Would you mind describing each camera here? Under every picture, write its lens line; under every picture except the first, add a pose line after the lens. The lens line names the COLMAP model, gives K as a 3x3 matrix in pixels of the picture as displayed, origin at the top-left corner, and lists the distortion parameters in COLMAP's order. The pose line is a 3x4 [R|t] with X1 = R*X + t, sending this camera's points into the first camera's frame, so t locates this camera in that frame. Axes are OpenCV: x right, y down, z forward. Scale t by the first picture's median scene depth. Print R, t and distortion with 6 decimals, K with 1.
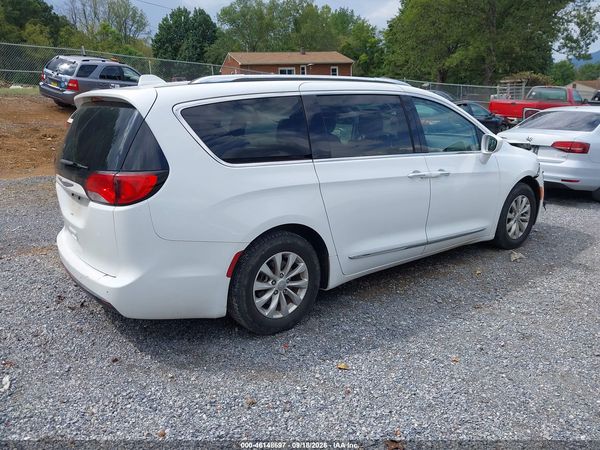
lens RADIAL K [[469.9, 0, 300.0], [0, 469.9, 225.0], [0, 0, 1]] dist [-0.002211, -0.004776]
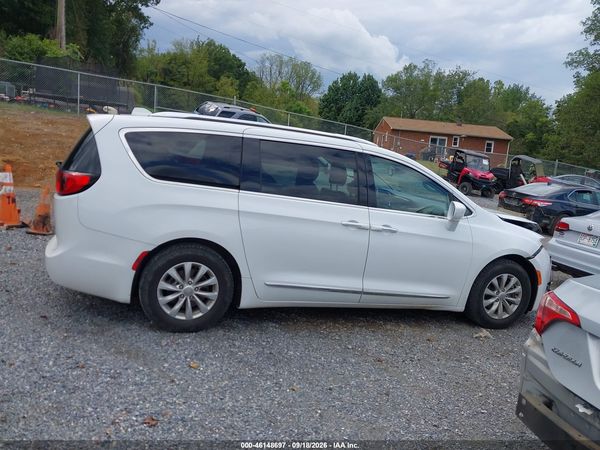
lens RADIAL K [[469.9, 0, 300.0], [0, 469.9, 225.0], [0, 0, 1]] dist [-0.002211, -0.004776]
pose [[0.940720, 0.165717, -0.295947, 0.414279], [-0.201195, 0.975075, -0.093538, 0.017150], [0.273069, 0.147536, 0.950614, -0.039152]]
